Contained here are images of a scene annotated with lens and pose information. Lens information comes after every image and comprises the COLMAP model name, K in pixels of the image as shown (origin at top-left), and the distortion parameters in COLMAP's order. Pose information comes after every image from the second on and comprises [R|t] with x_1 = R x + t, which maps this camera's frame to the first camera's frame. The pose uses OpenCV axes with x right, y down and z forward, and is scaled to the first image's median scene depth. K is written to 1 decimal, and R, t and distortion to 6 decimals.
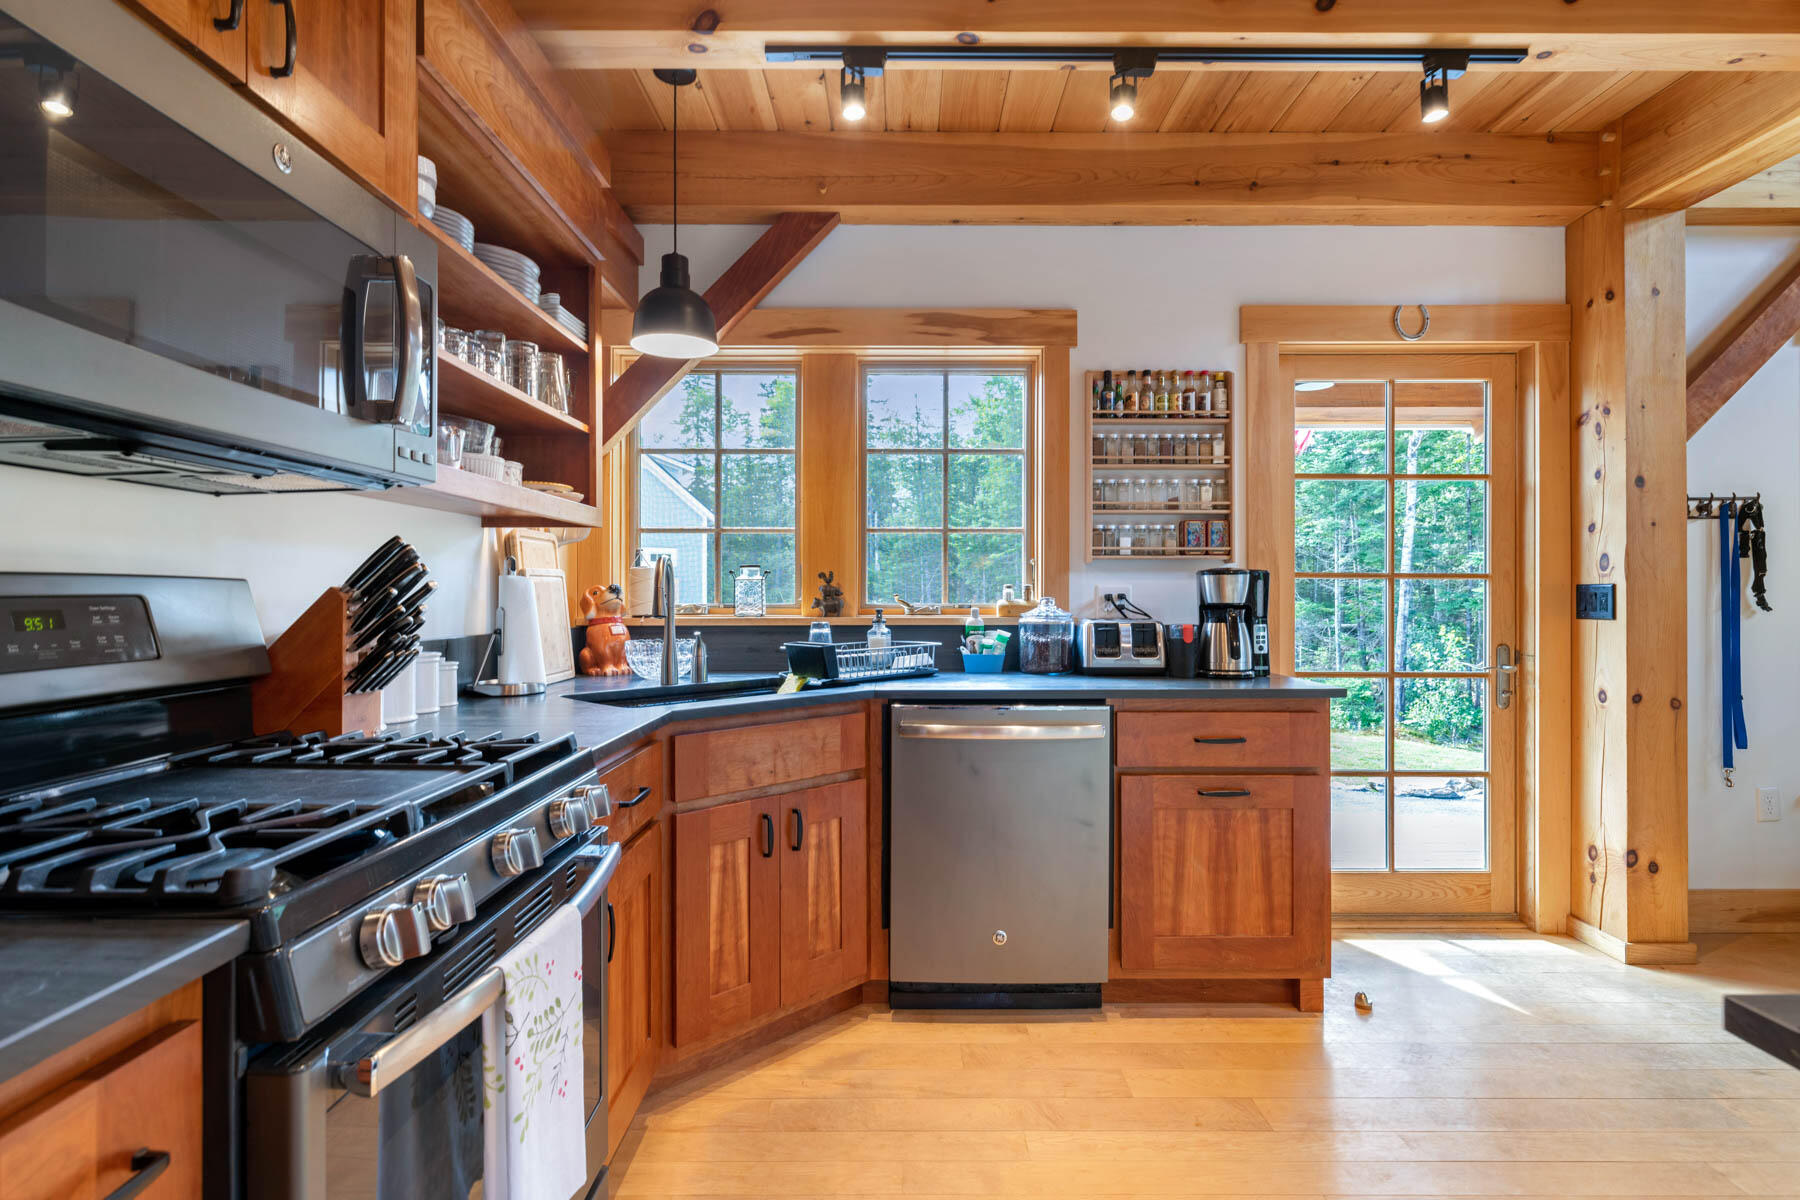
lens RADIAL K [[883.7, 0, 919.7], [0, 883.7, 593.4], [0, 0, 1]] dist [-0.000239, 0.000360]
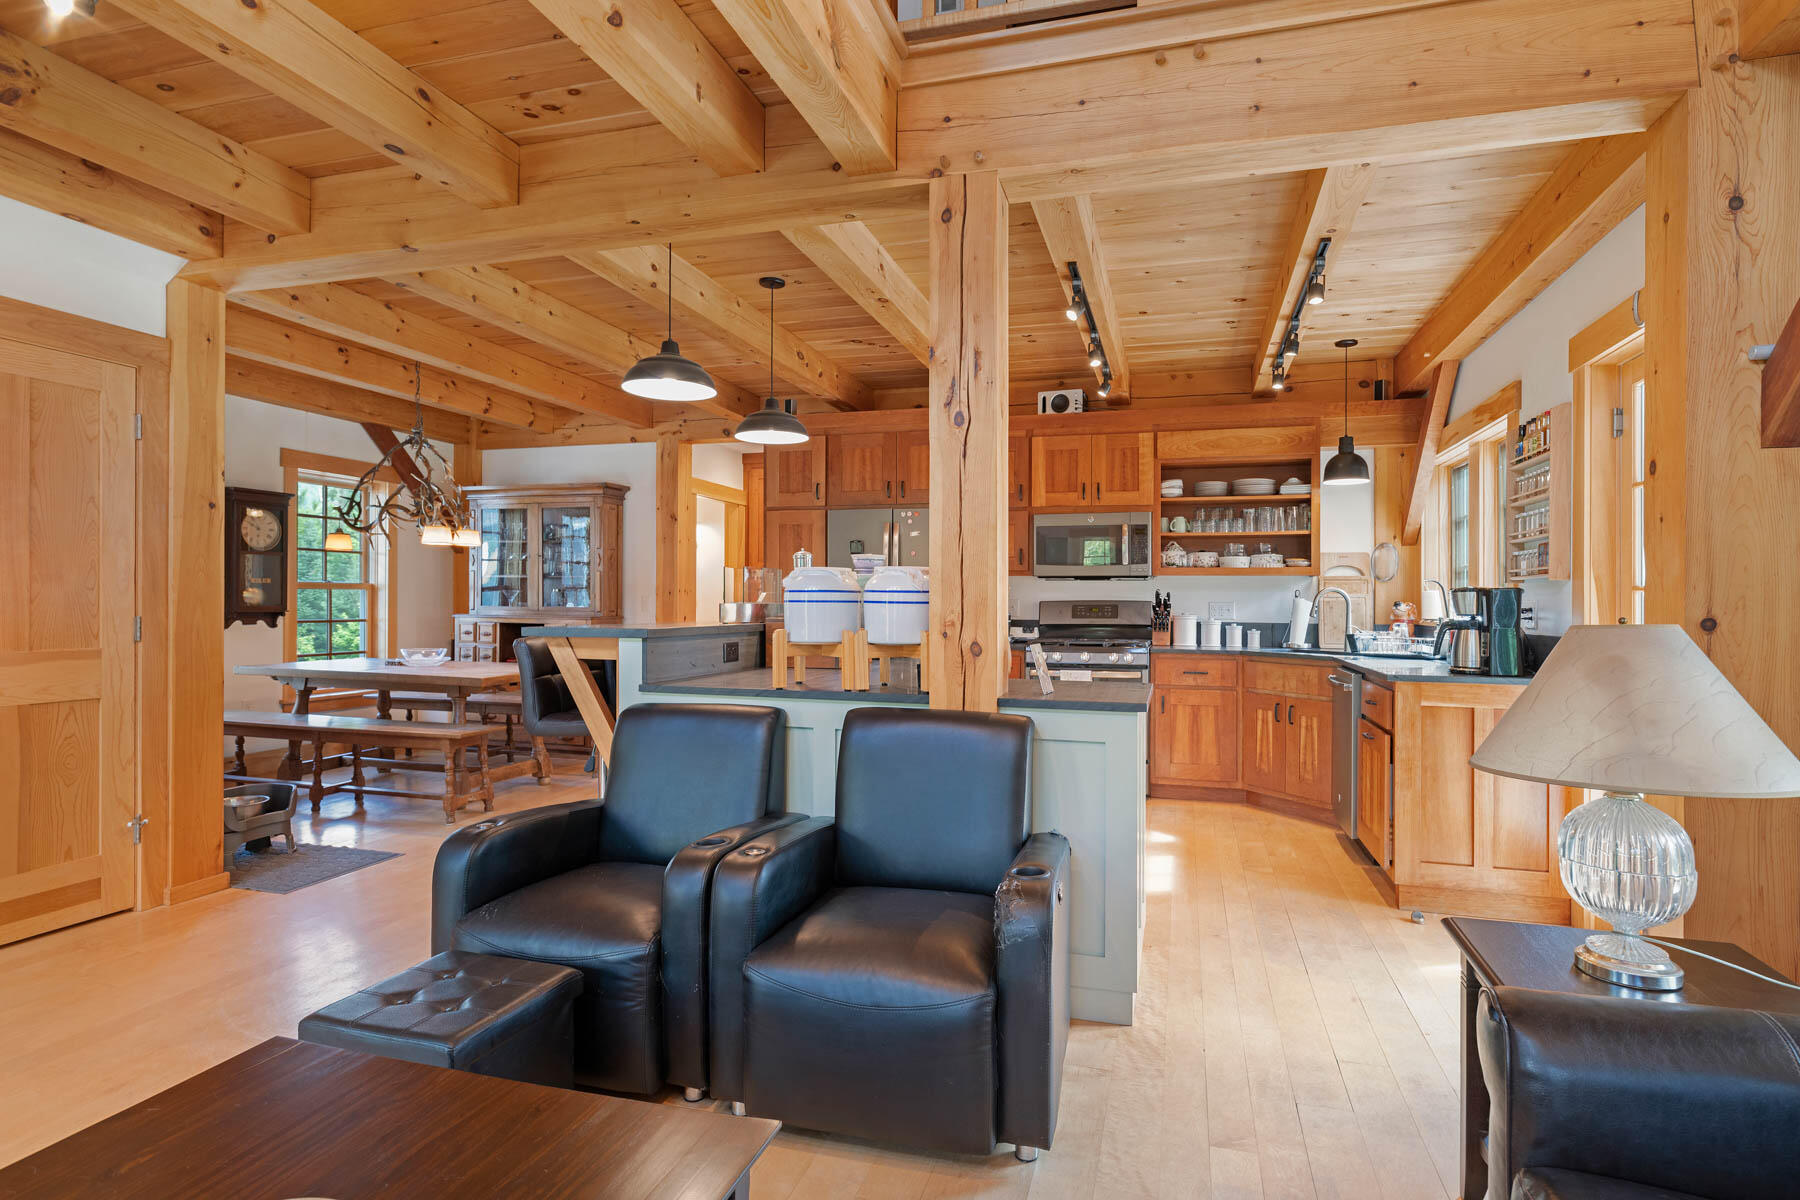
lens RADIAL K [[925.4, 0, 930.4], [0, 925.4, 607.2], [0, 0, 1]] dist [0.006079, 0.000671]
pose [[-0.266813, 0.003706, -0.963741, 1.678145], [-0.007597, 0.999953, 0.005948, -0.000527], [0.963718, 0.008909, -0.266773, 0.556333]]
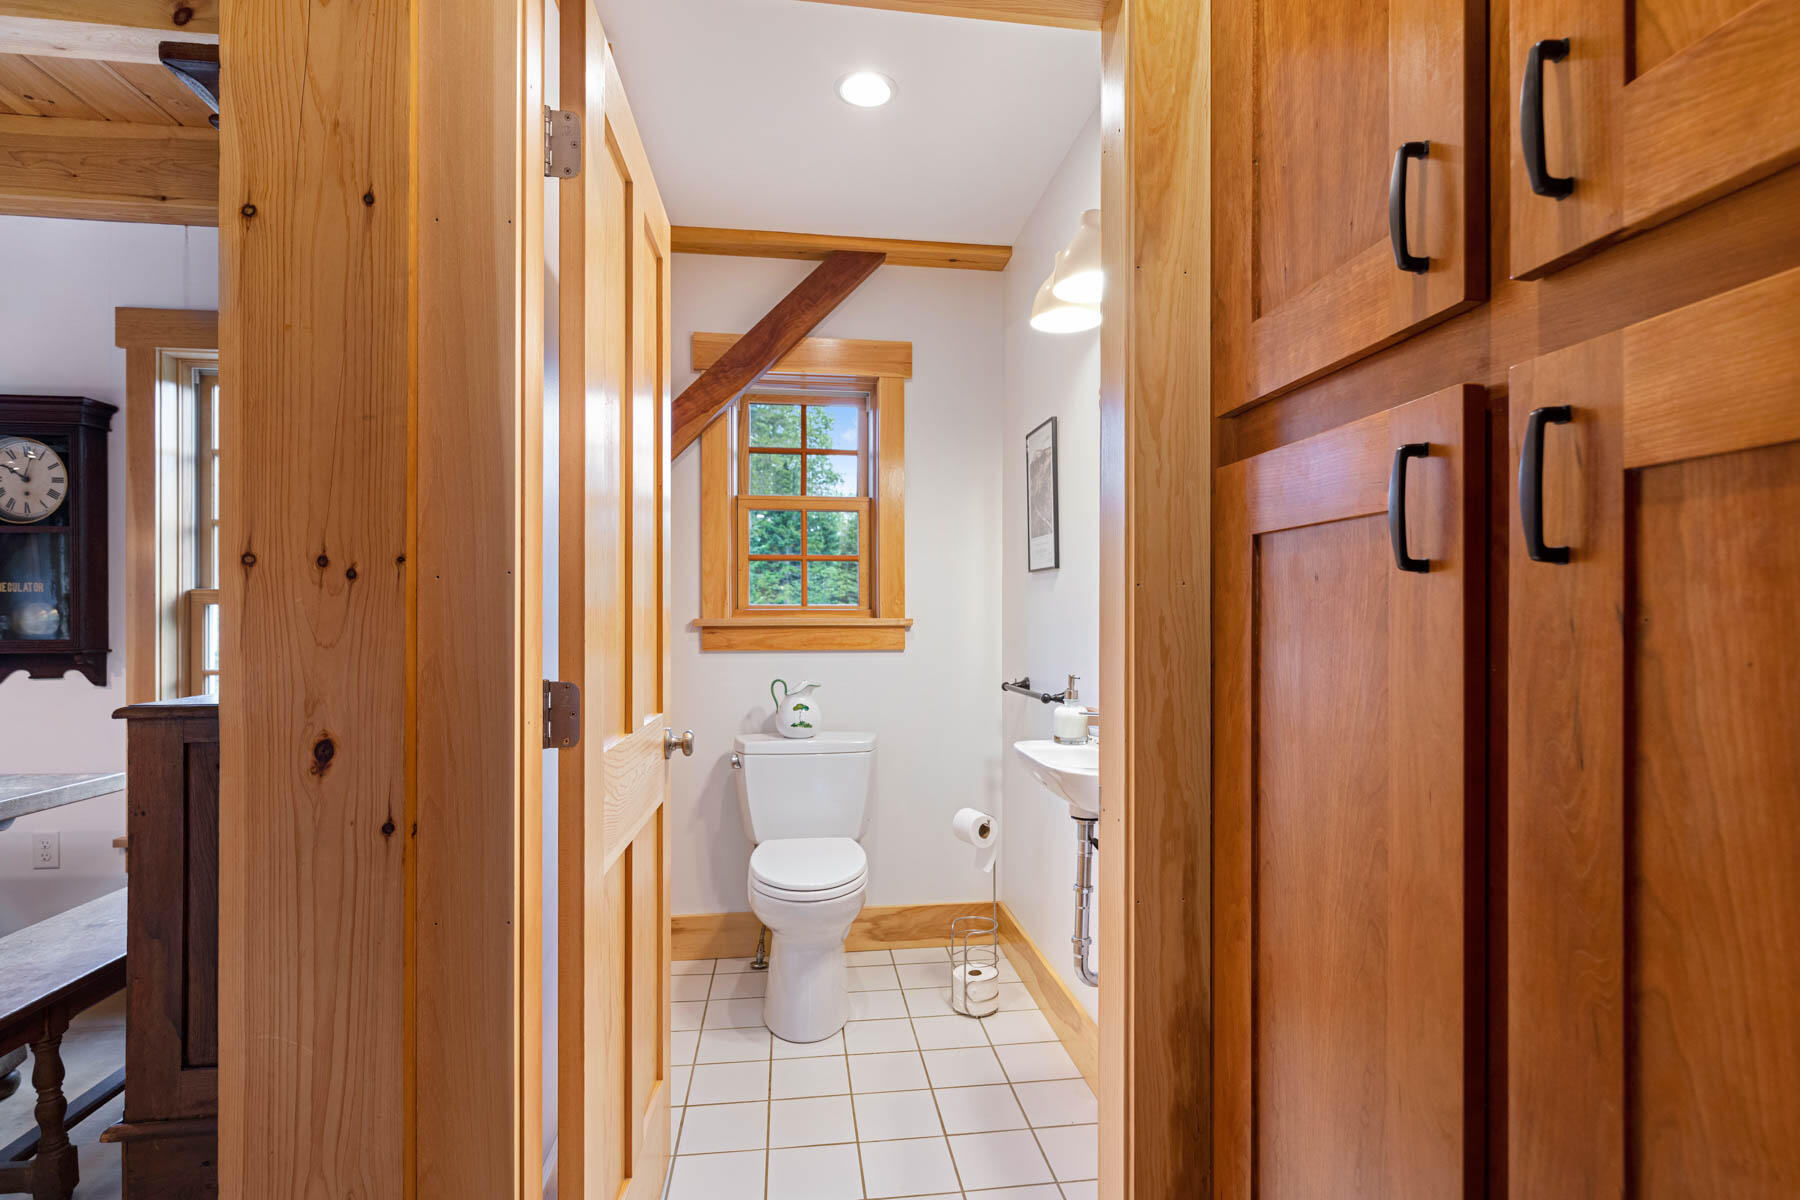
lens RADIAL K [[867.0, 0, 907.6], [0, 867.0, 620.7], [0, 0, 1]] dist [0.001466, 0.000303]
pose [[-0.989644, -0.003950, -0.143486, -0.577197], [-0.003566, 0.999989, -0.002931, -0.001093], [0.143496, -0.002389, -0.989648, -0.341243]]
